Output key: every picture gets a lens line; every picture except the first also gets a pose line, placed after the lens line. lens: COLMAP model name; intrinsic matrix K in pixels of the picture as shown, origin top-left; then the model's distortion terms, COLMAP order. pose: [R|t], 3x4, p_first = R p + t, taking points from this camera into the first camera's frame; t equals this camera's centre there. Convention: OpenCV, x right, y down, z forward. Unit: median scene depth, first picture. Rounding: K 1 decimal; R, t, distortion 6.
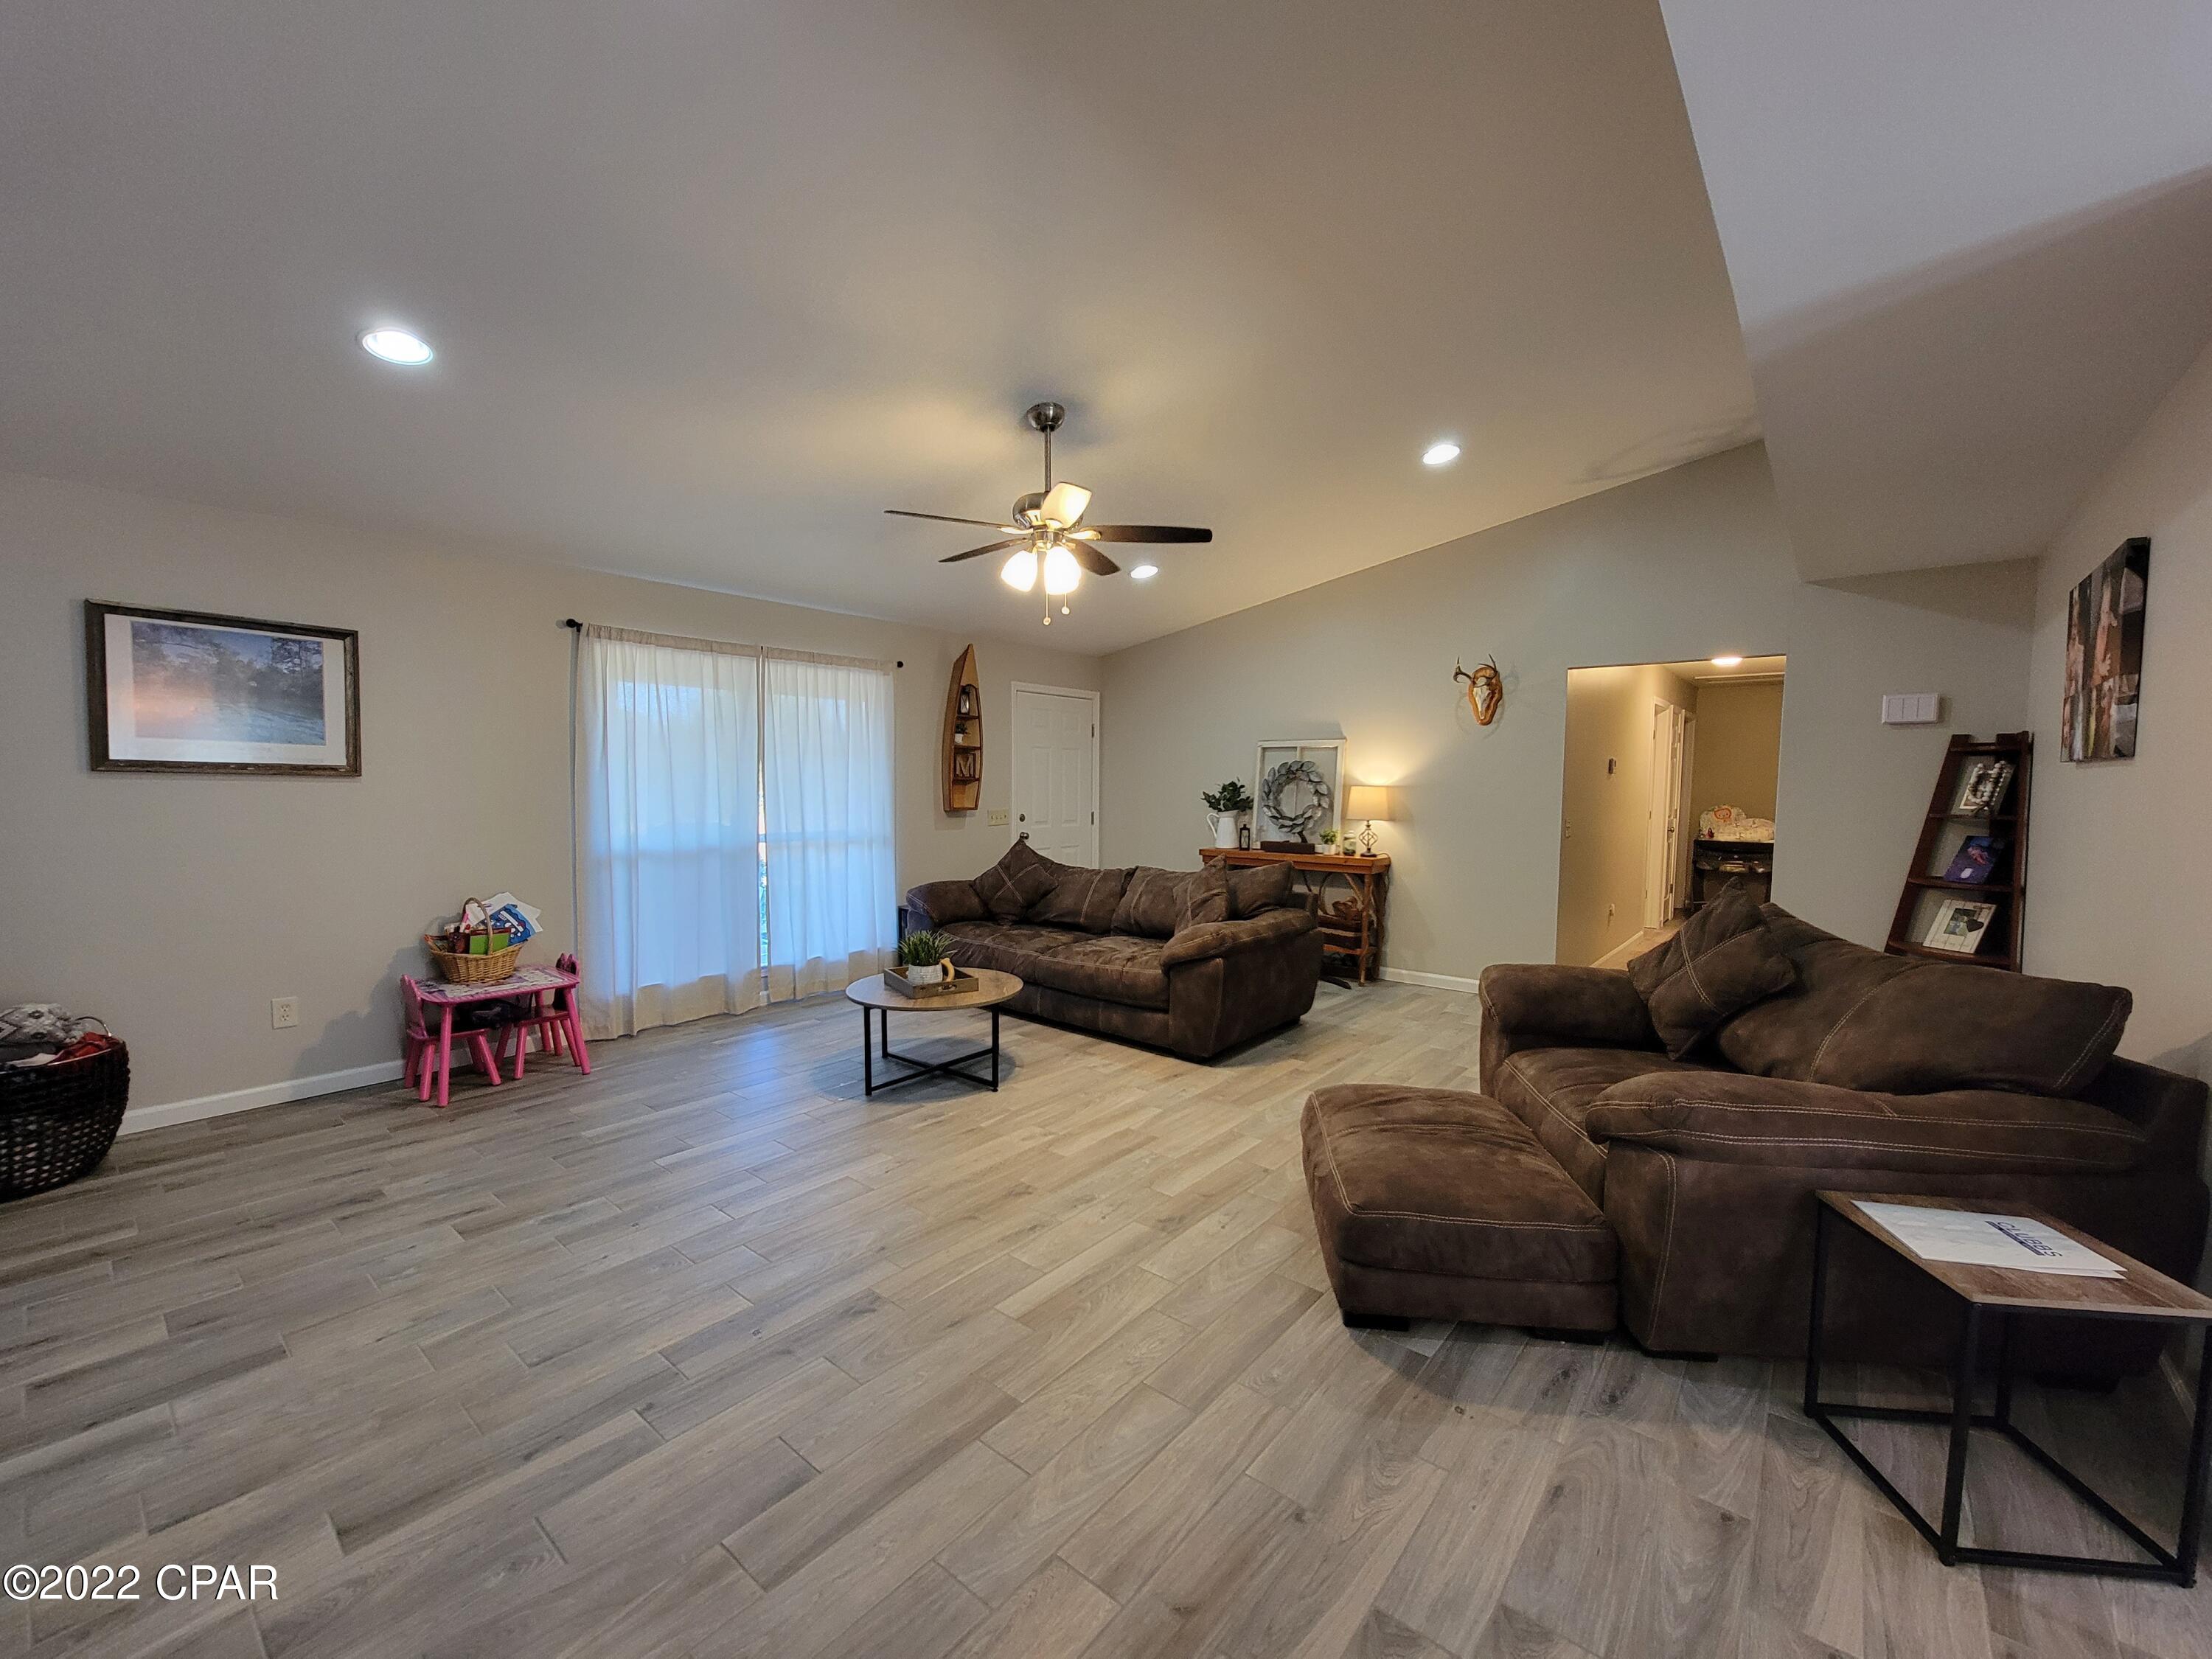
lens RADIAL K [[901.9, 0, 1099.6], [0, 901.9, 831.9], [0, 0, 1]] dist [-0.006582, -0.000375]
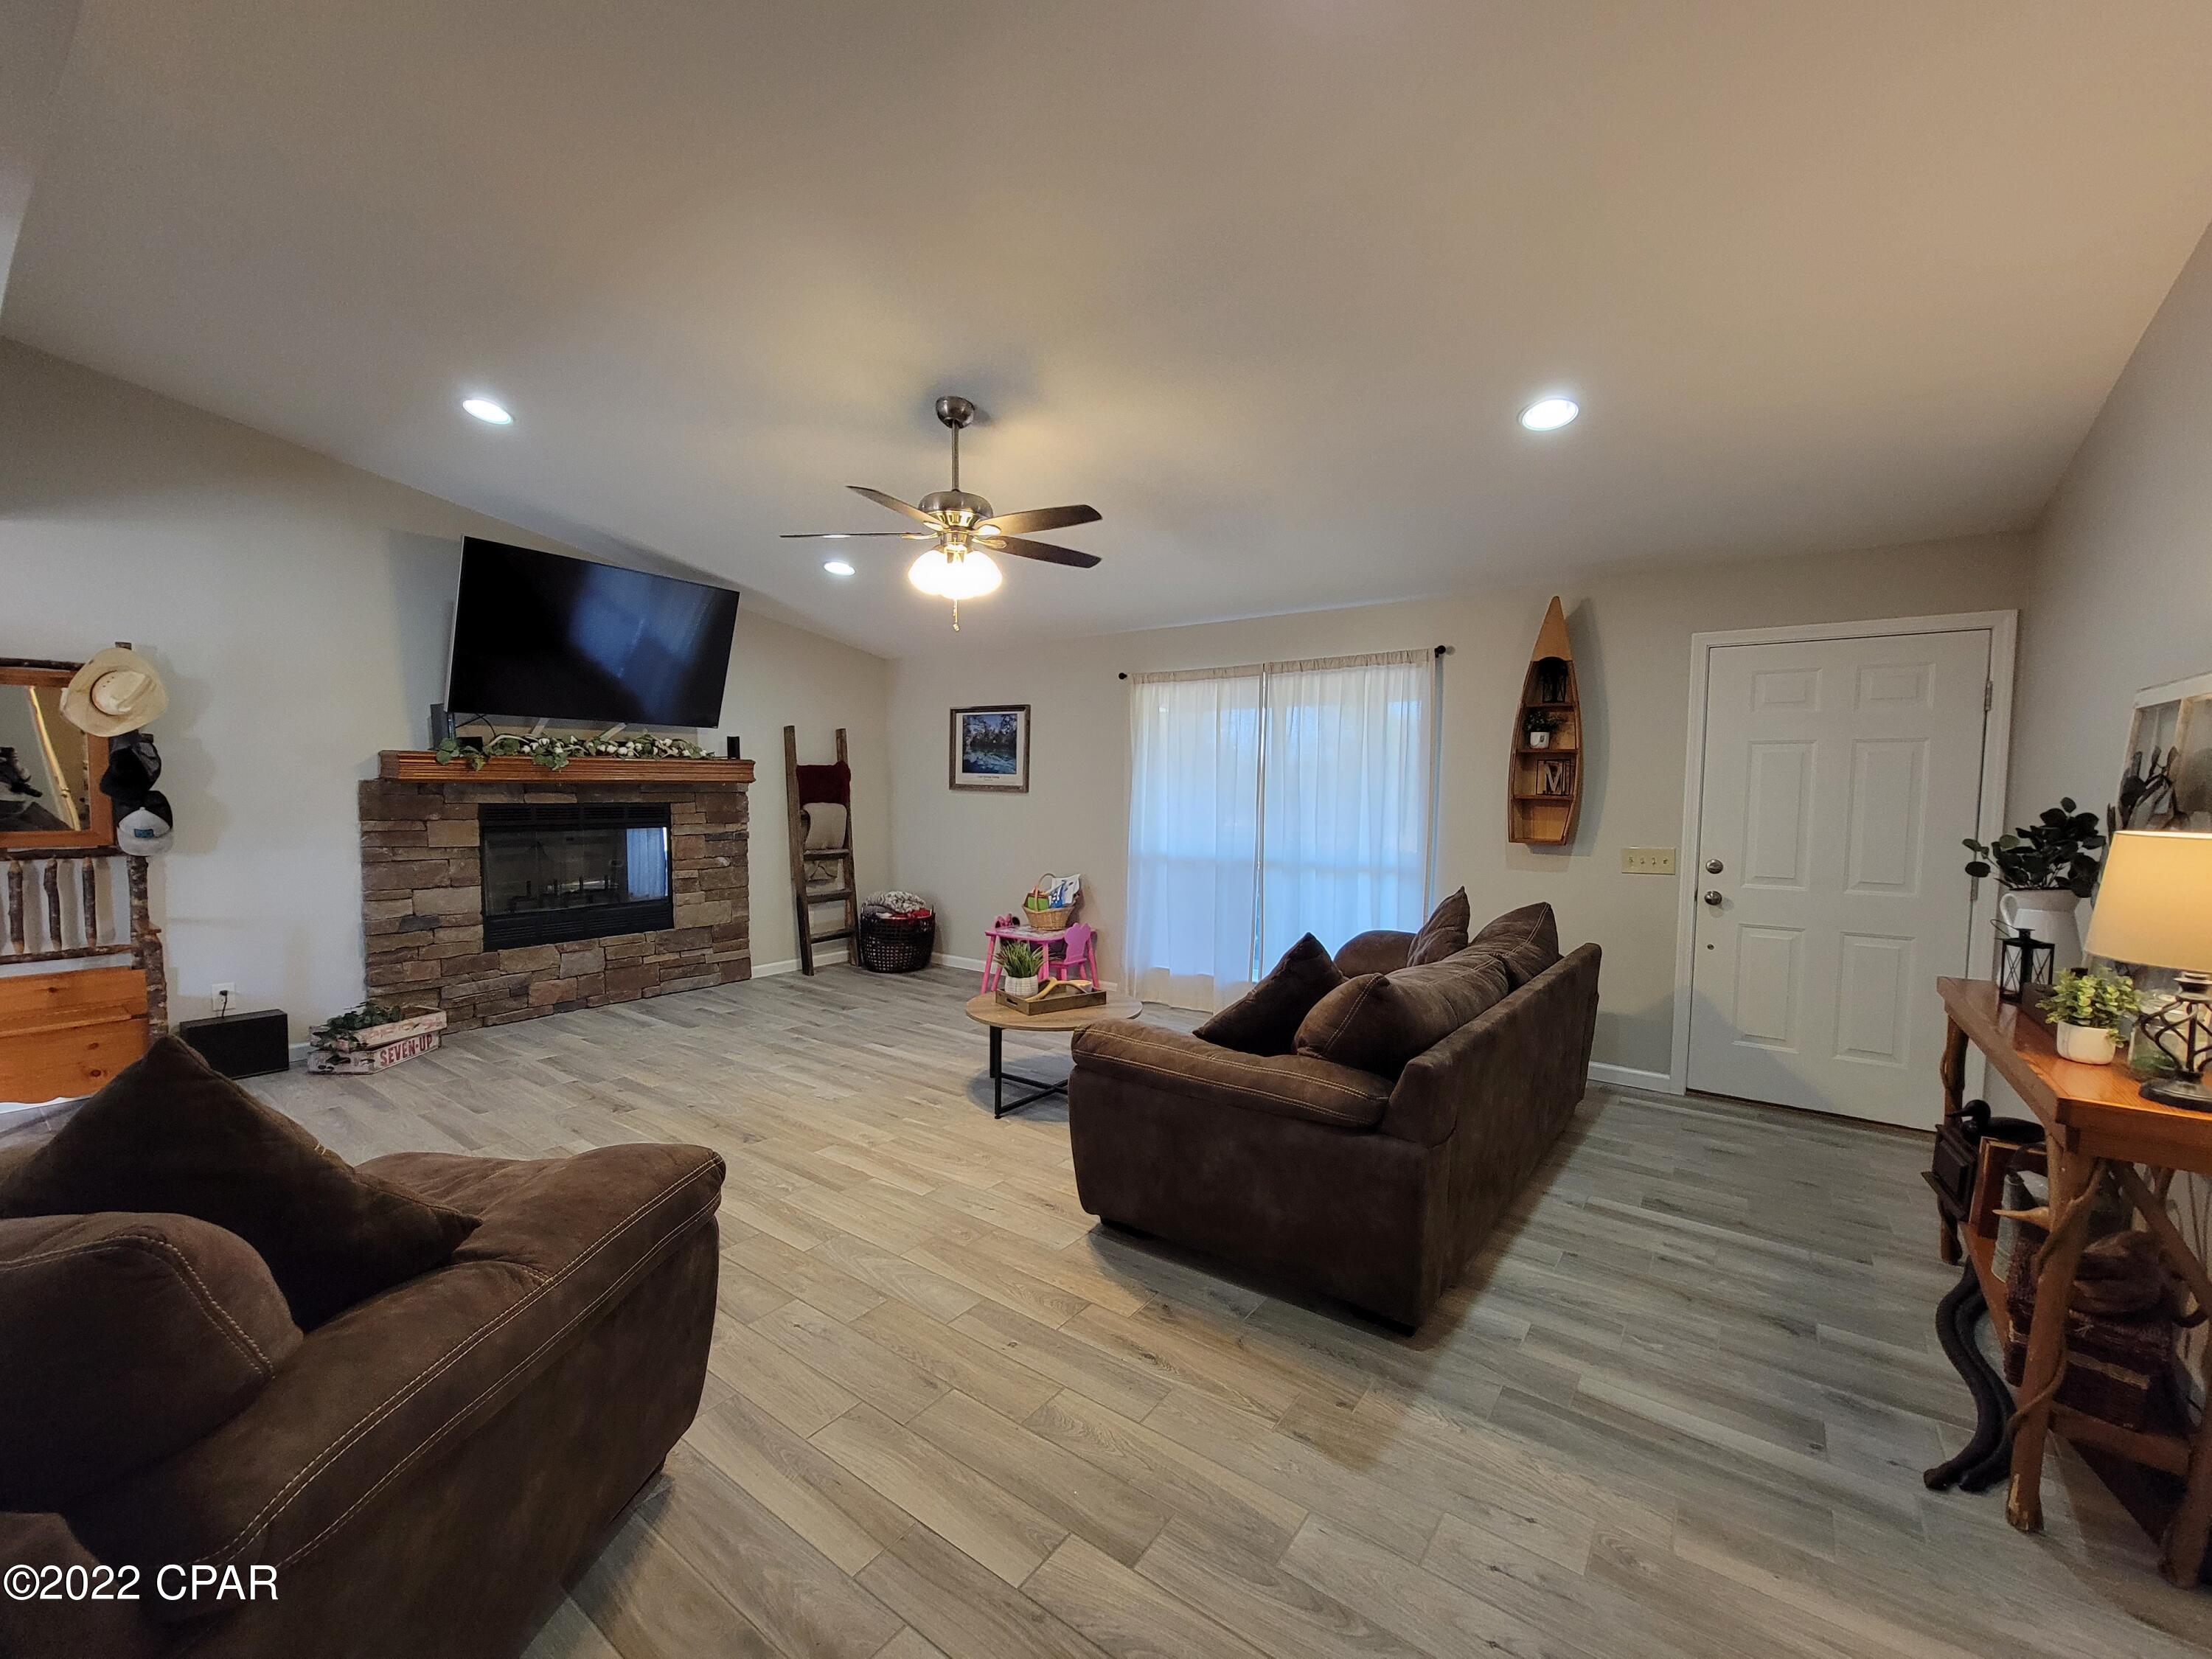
lens RADIAL K [[901.9, 0, 1095.1], [0, 901.9, 850.5], [0, 0, 1]] dist [-0.006582, -0.000375]
pose [[0.053088, 0.065081, -0.996467, 0.956183], [-0.065814, 0.995932, 0.061540, -0.074818], [0.996419, 0.062314, 0.057155, 1.179464]]
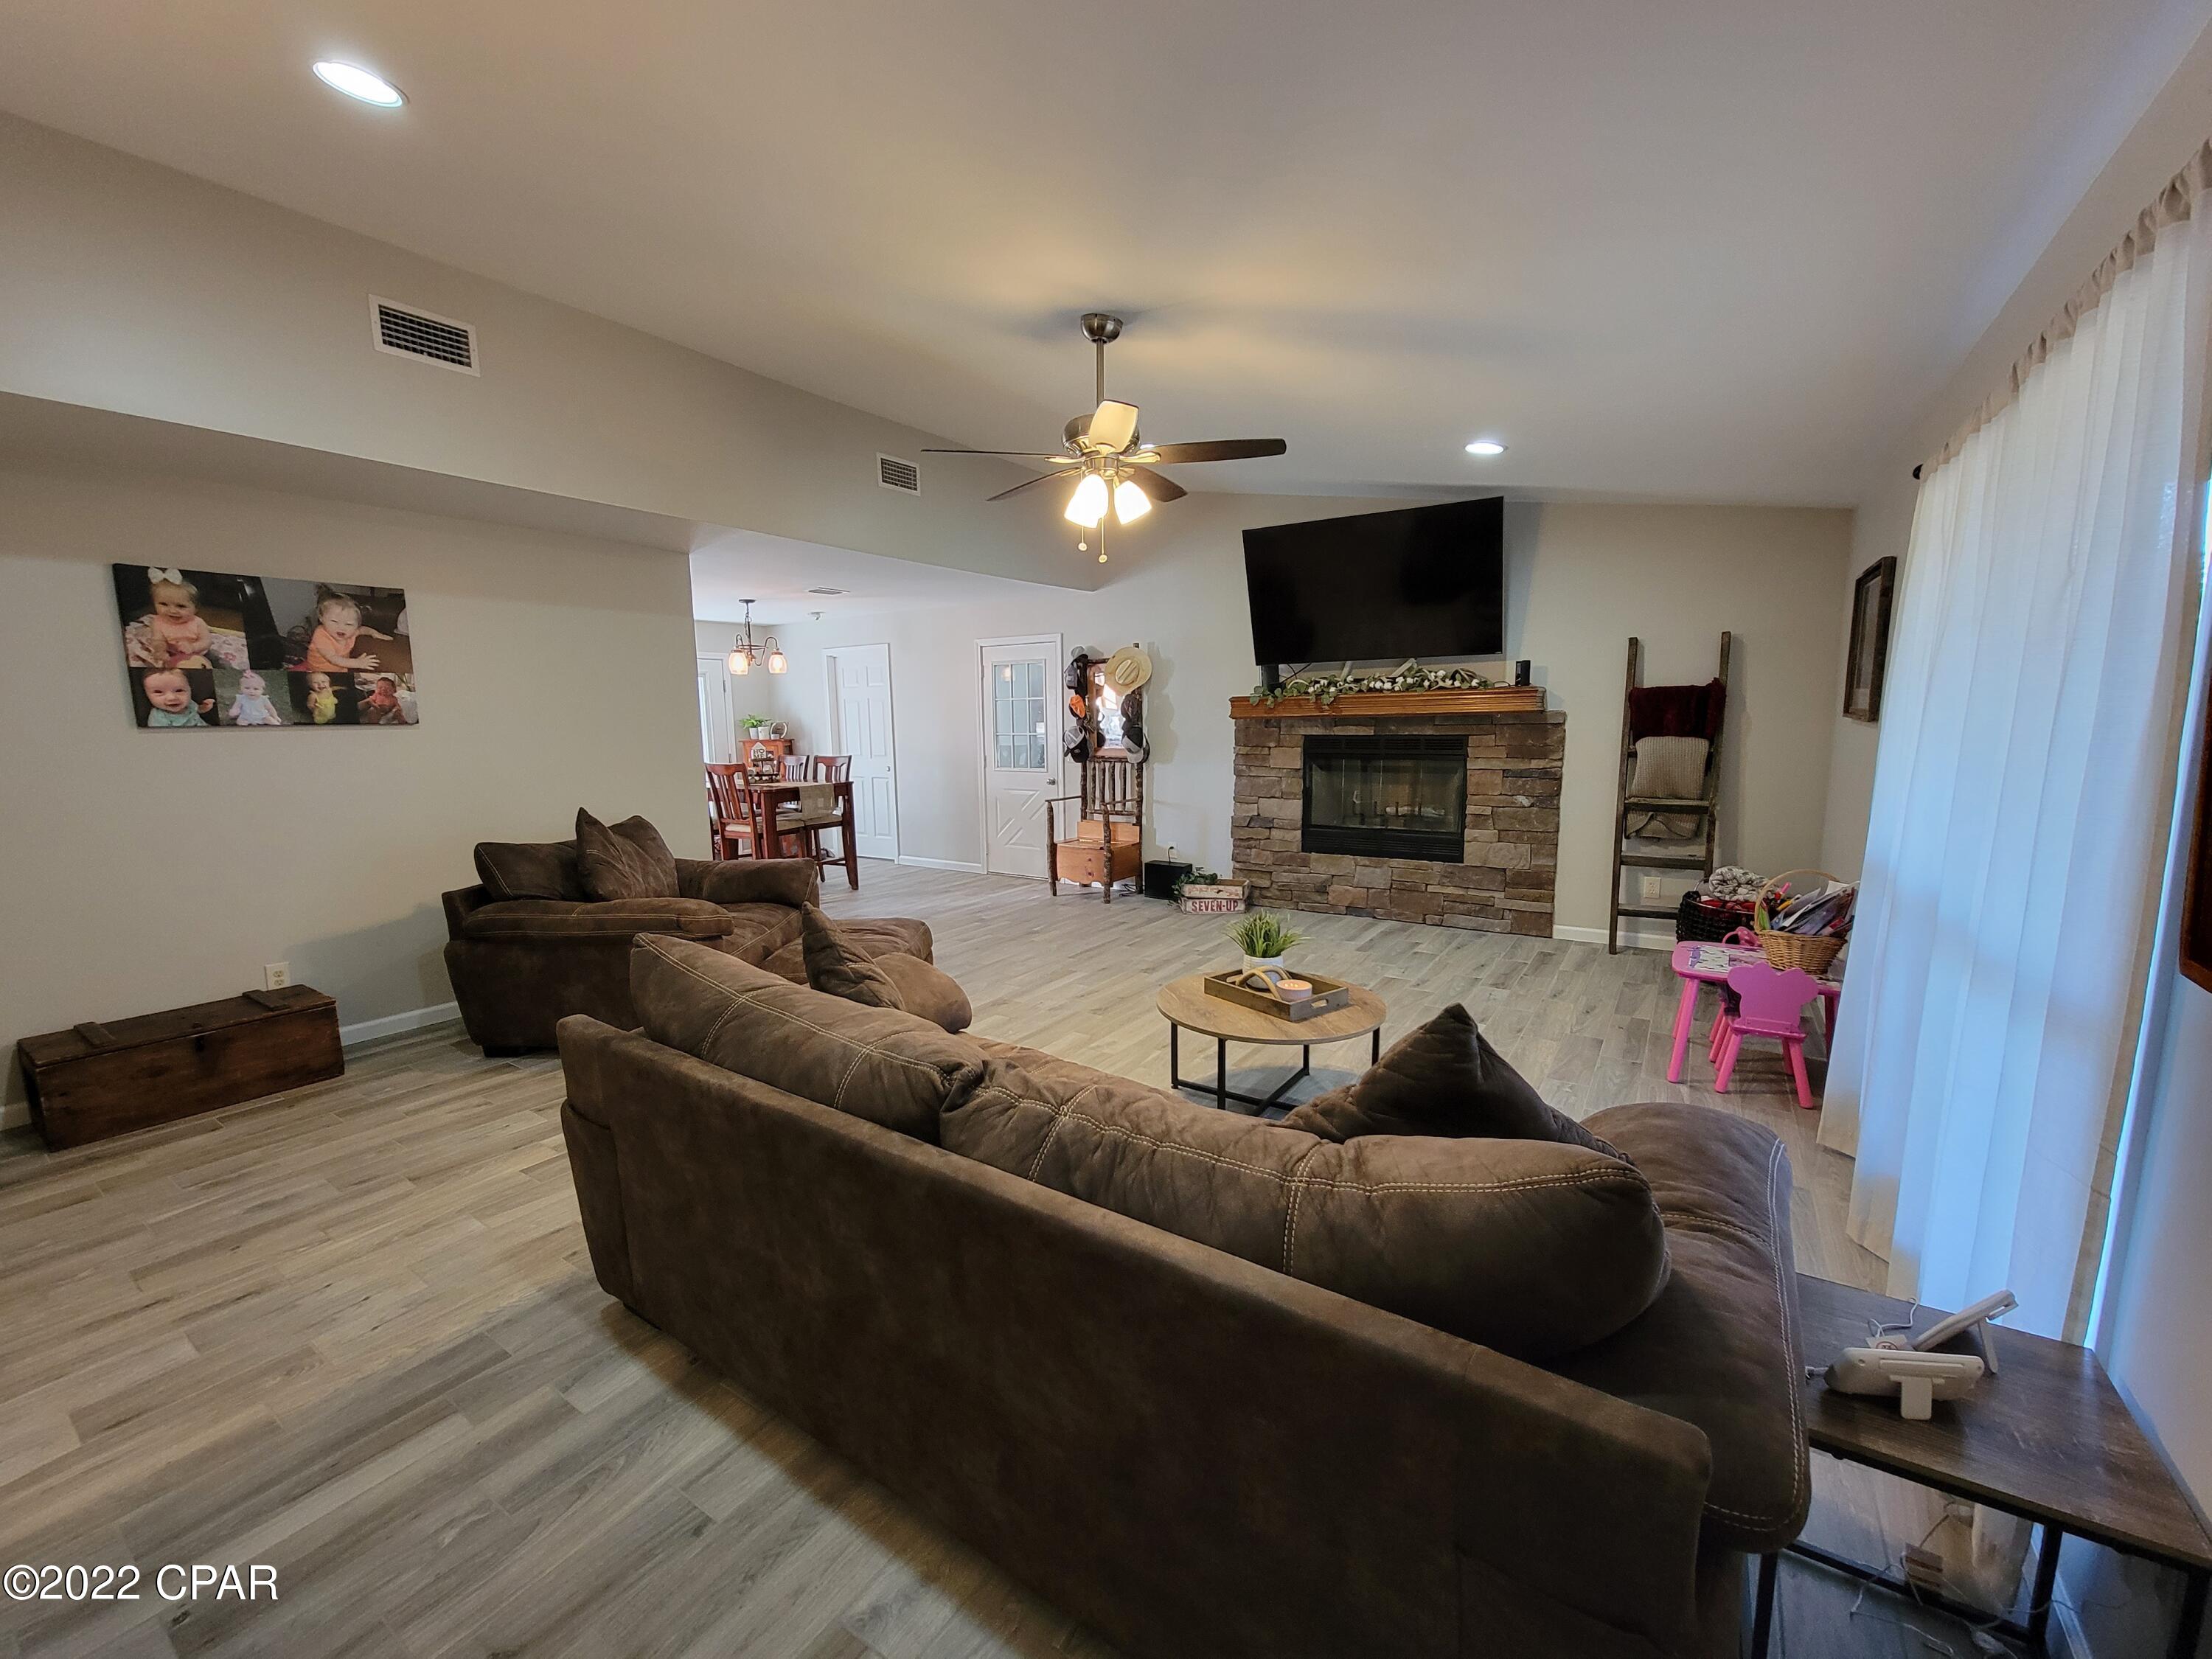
lens RADIAL K [[901.9, 0, 1100.5], [0, 901.9, 840.4], [0, 0, 1]] dist [-0.006582, -0.000375]
pose [[-0.994525, 0.023839, -0.101745, 0.046638], [0.004096, 0.981777, 0.189995, -0.136025], [0.104421, 0.188538, -0.976499, 2.071900]]
